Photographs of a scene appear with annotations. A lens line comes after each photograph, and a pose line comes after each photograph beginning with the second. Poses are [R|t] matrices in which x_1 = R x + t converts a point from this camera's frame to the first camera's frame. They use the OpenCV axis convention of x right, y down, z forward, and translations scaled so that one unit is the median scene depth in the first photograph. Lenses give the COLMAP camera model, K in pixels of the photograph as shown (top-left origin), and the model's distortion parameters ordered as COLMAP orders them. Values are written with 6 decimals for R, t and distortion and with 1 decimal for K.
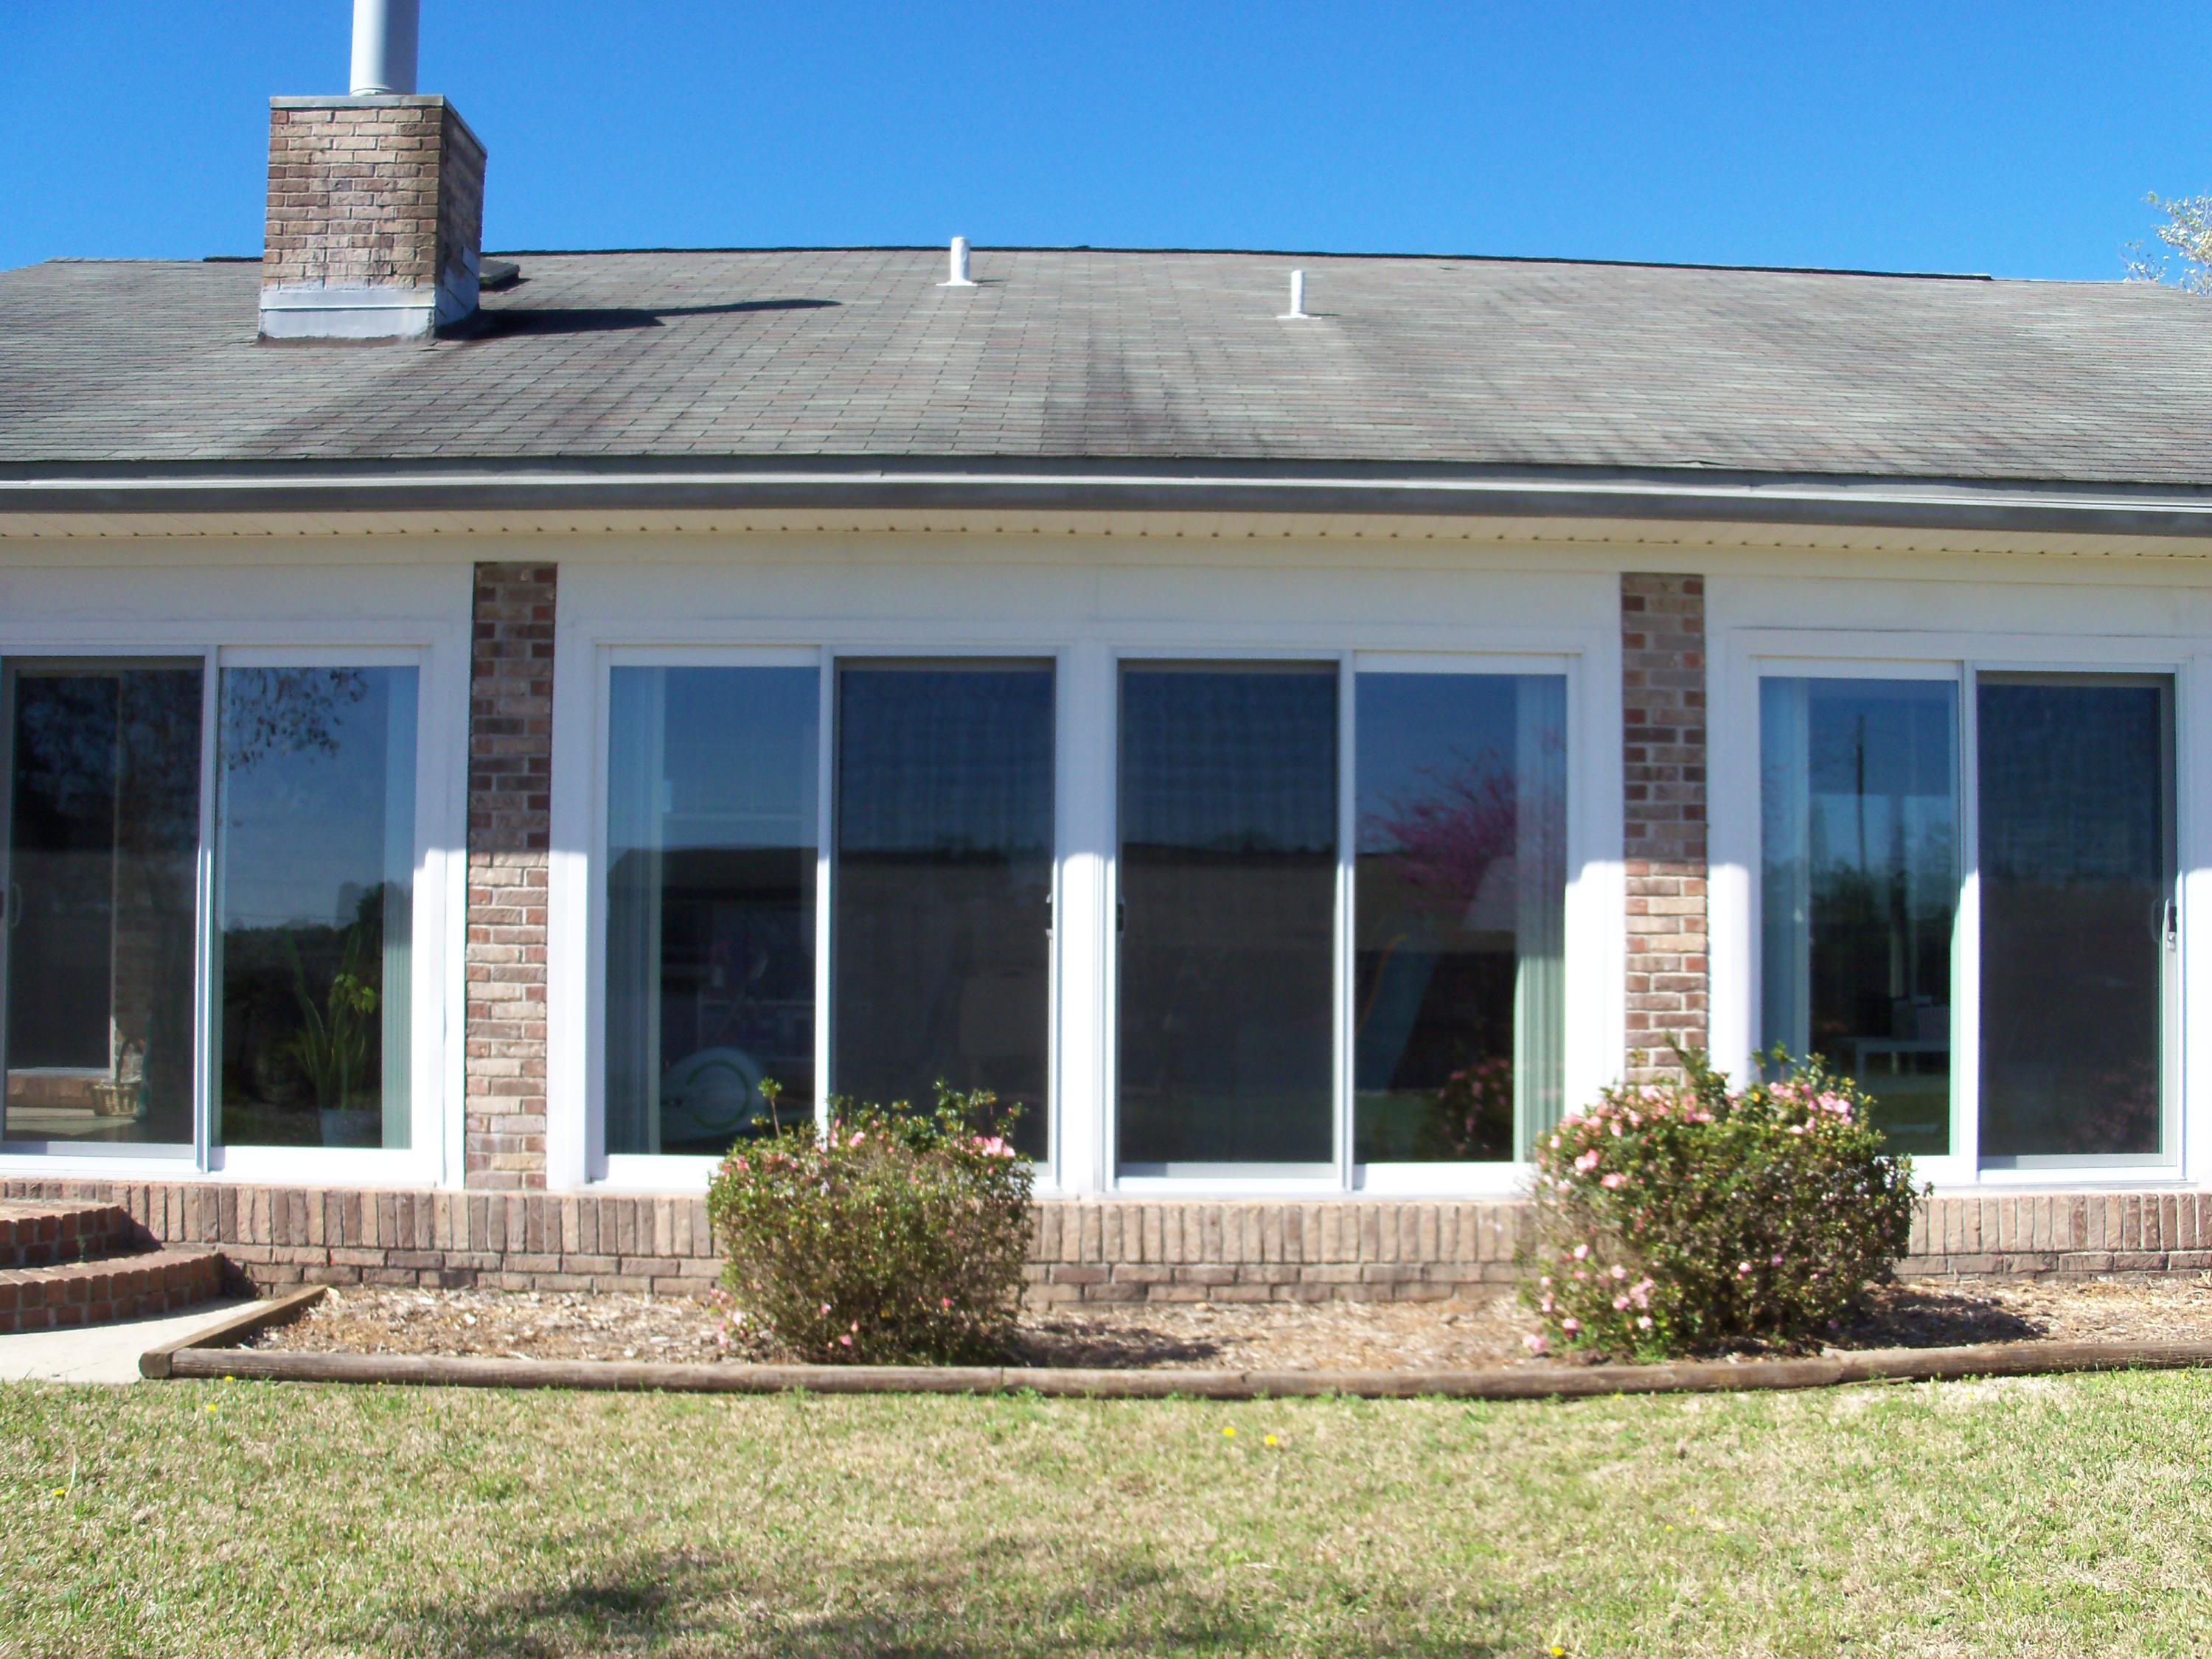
lens RADIAL K [[2285.1, 0, 1120.6], [0, 2285.1, 858.4], [0, 0, 1]] dist [-0.273632, 0.295392]
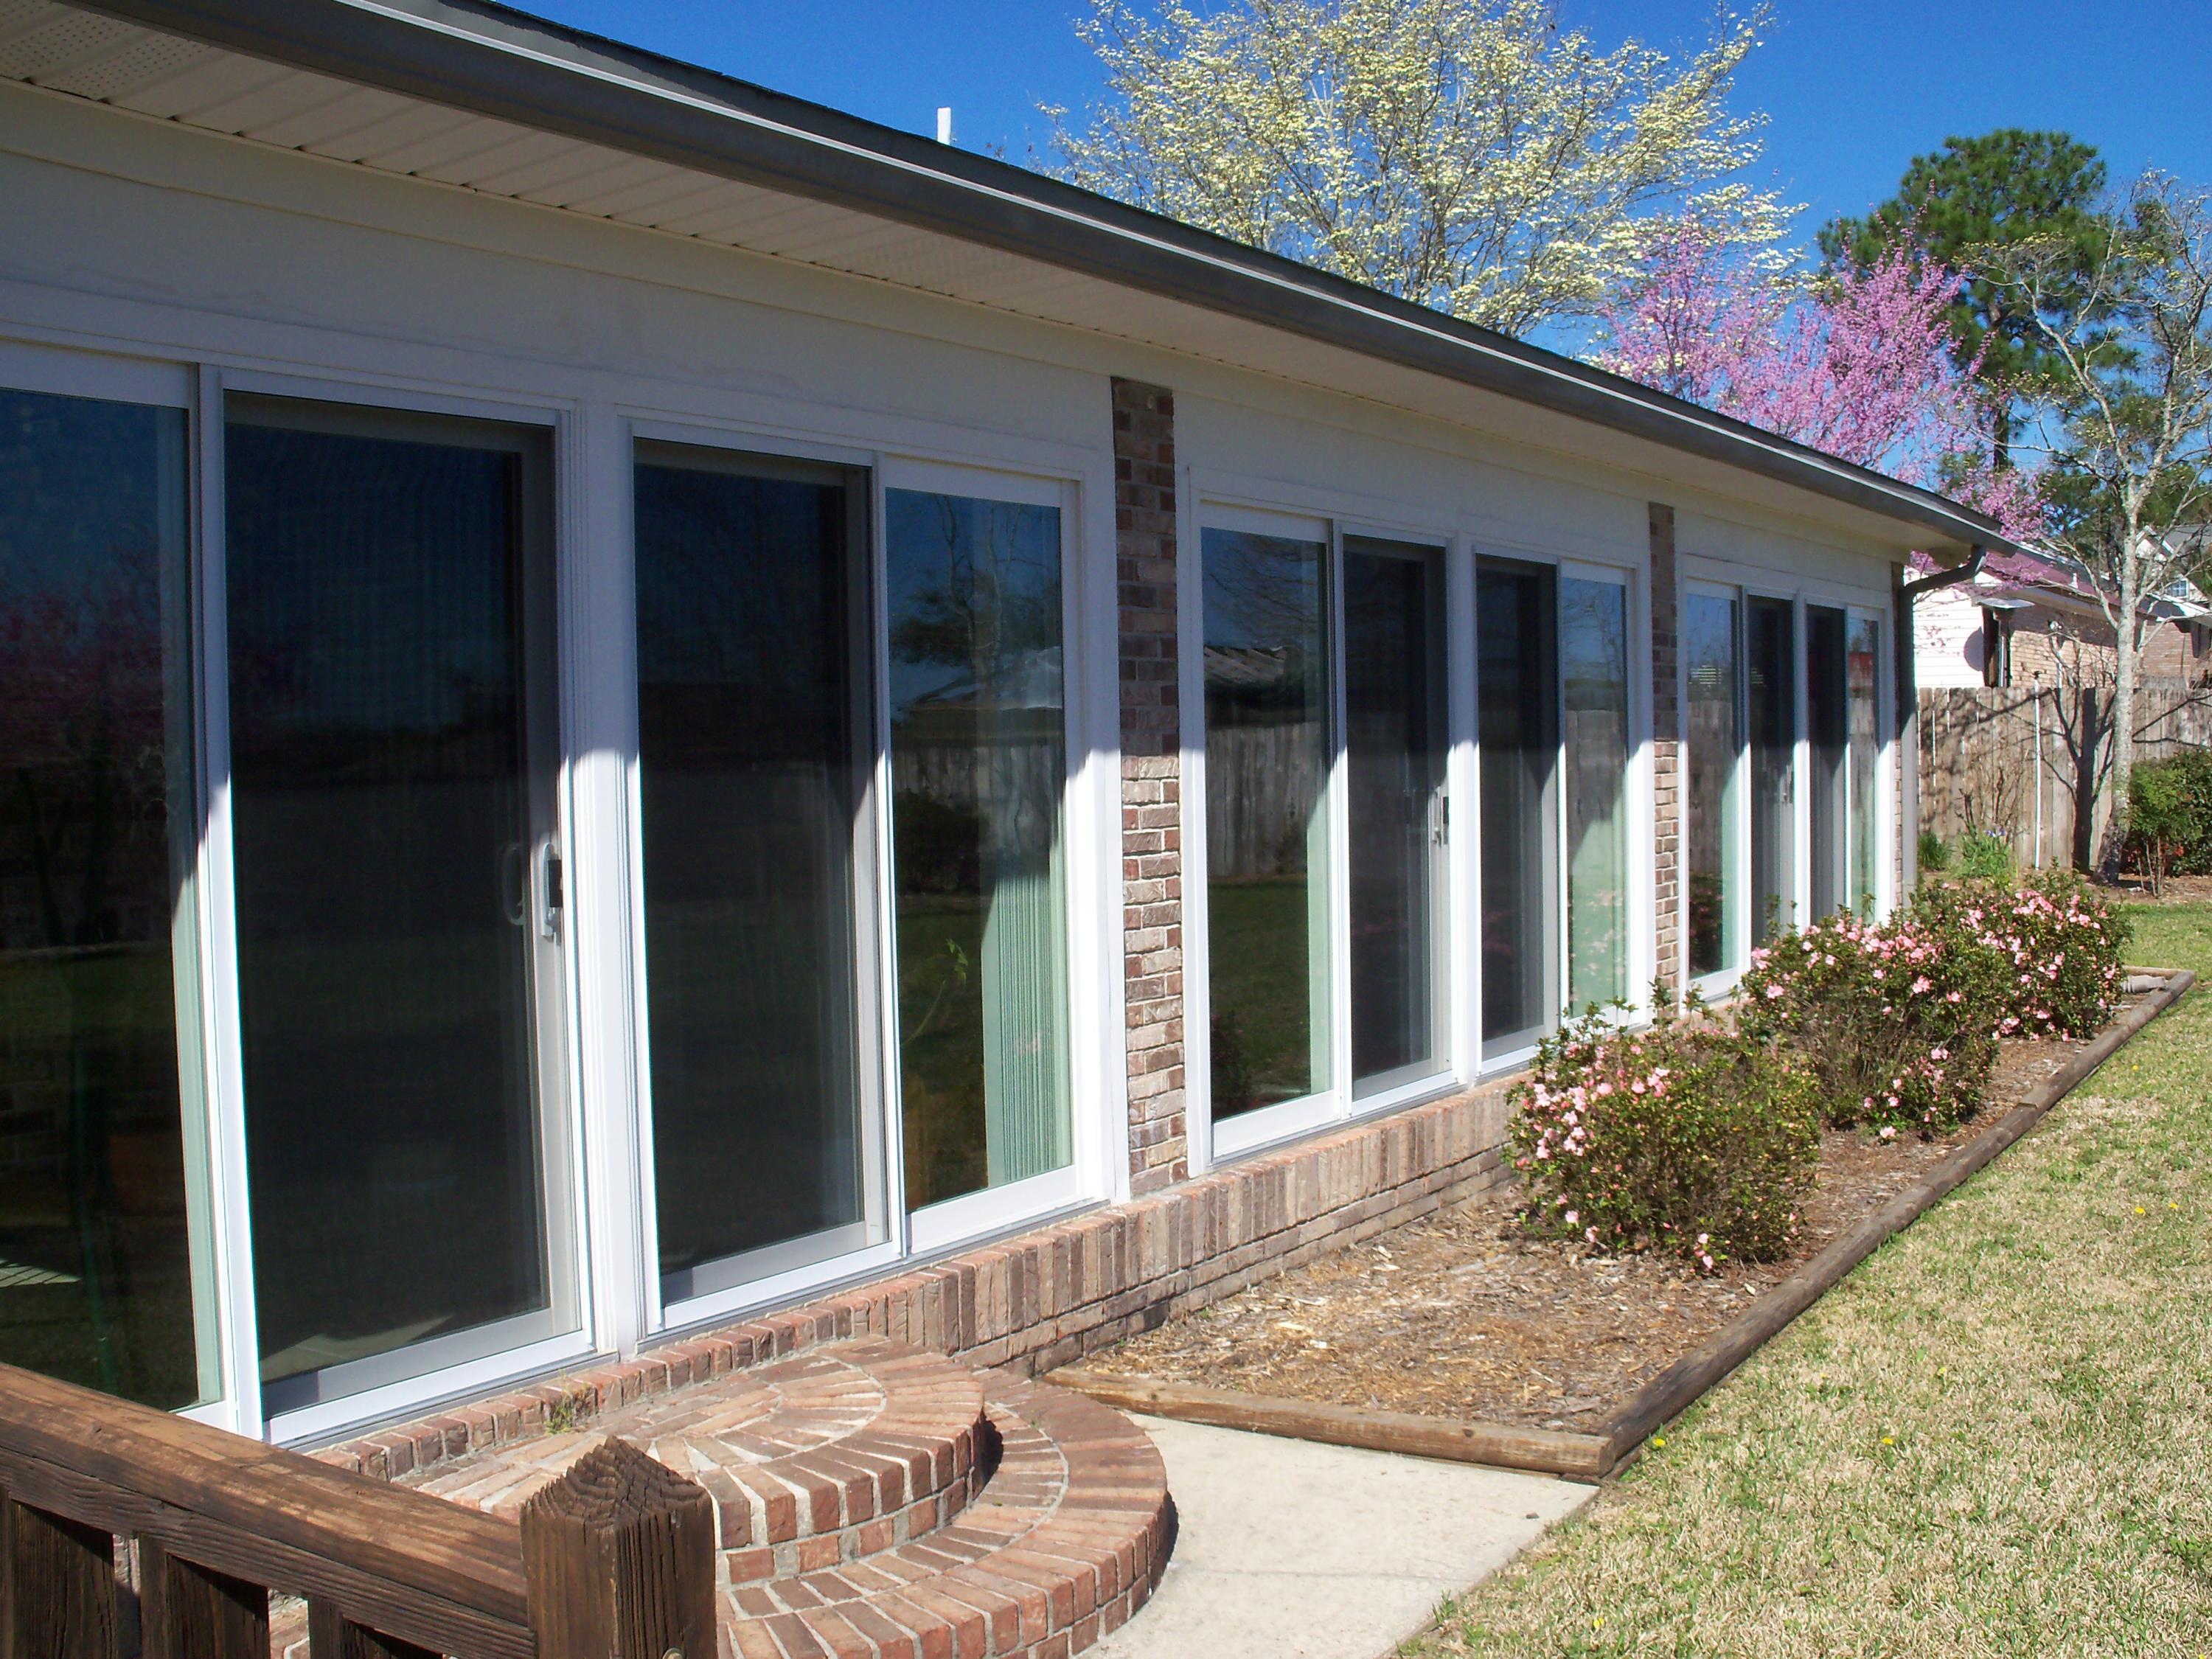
lens RADIAL K [[2284.6, 0, 1096.2], [0, 2284.6, 847.9], [0, 0, 1]] dist [-0.278830, 0.374556]
pose [[0.564713, -0.056606, 0.823344, -0.936936], [-0.003767, 0.997458, 0.071160, -0.028359], [-0.825279, -0.043286, 0.563064, 0.571187]]
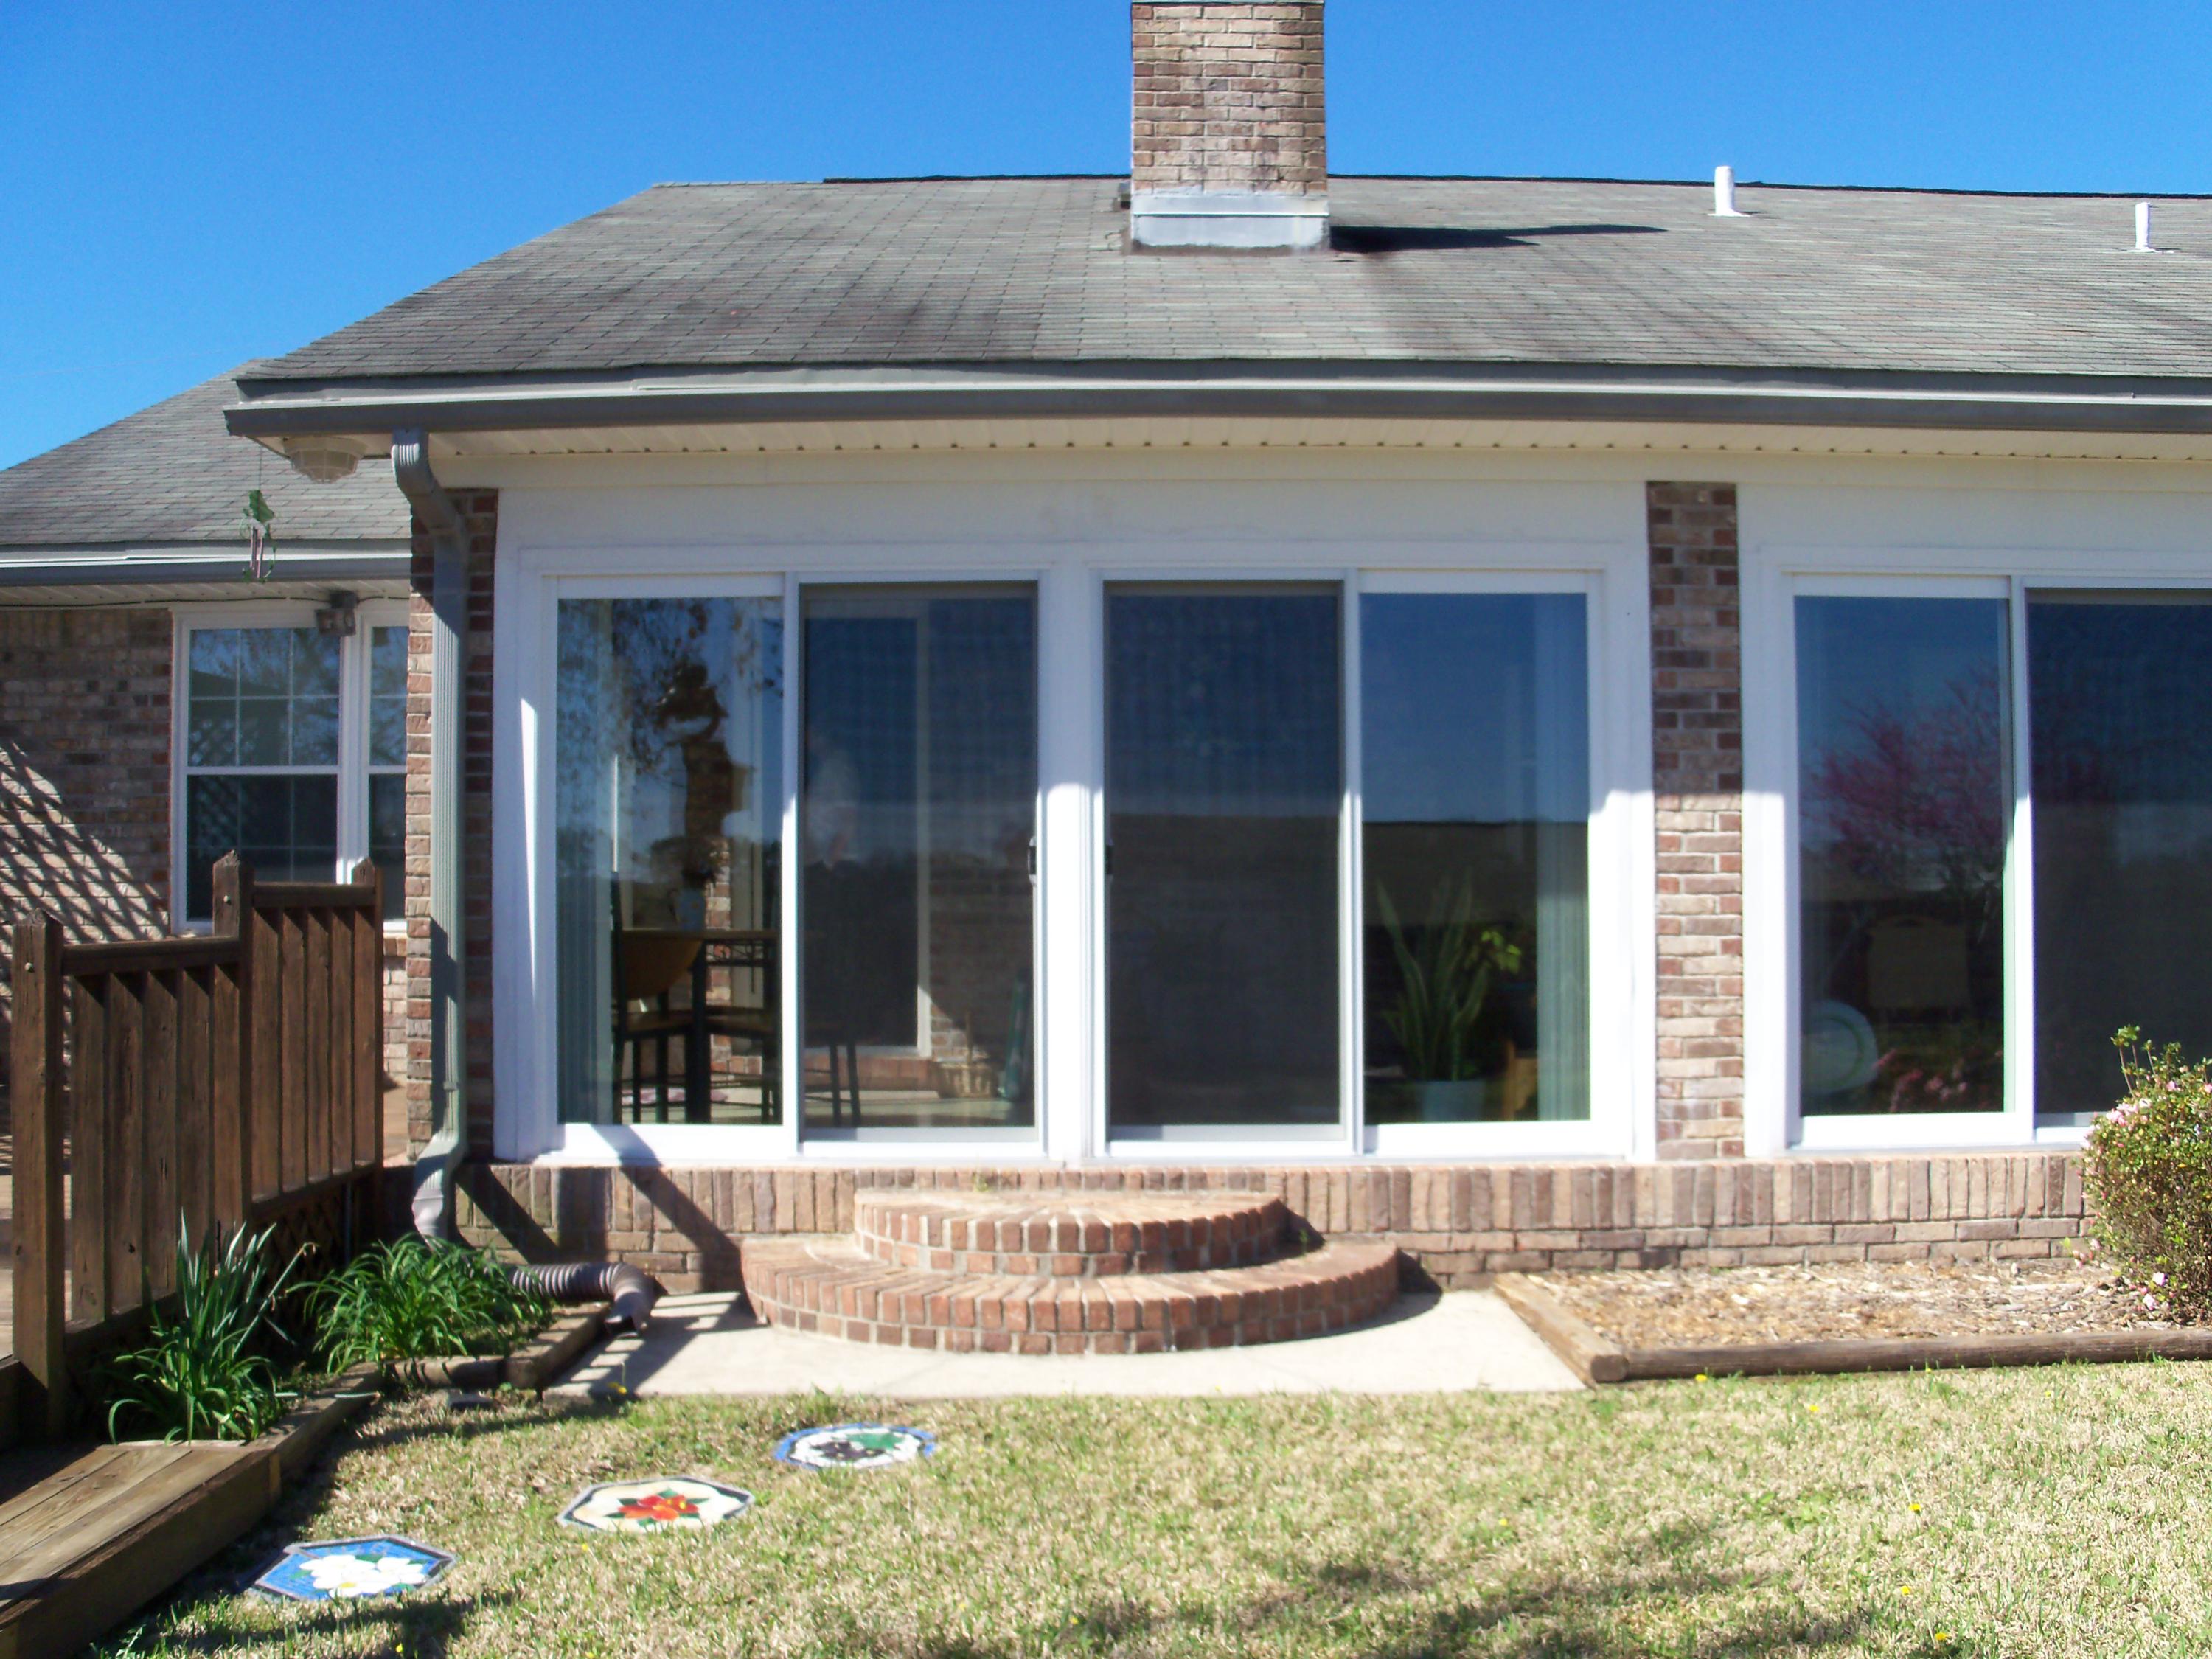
lens RADIAL K [[2295.9, 0, 1106.0], [0, 2295.9, 829.5], [0, 0, 1]] dist [-0.234546, 0.024403]
pose [[0.999680, -0.012186, -0.022181, -0.498209], [0.012229, 0.999924, 0.001828, 0.006965], [0.022157, -0.002099, 0.999752, 0.062441]]
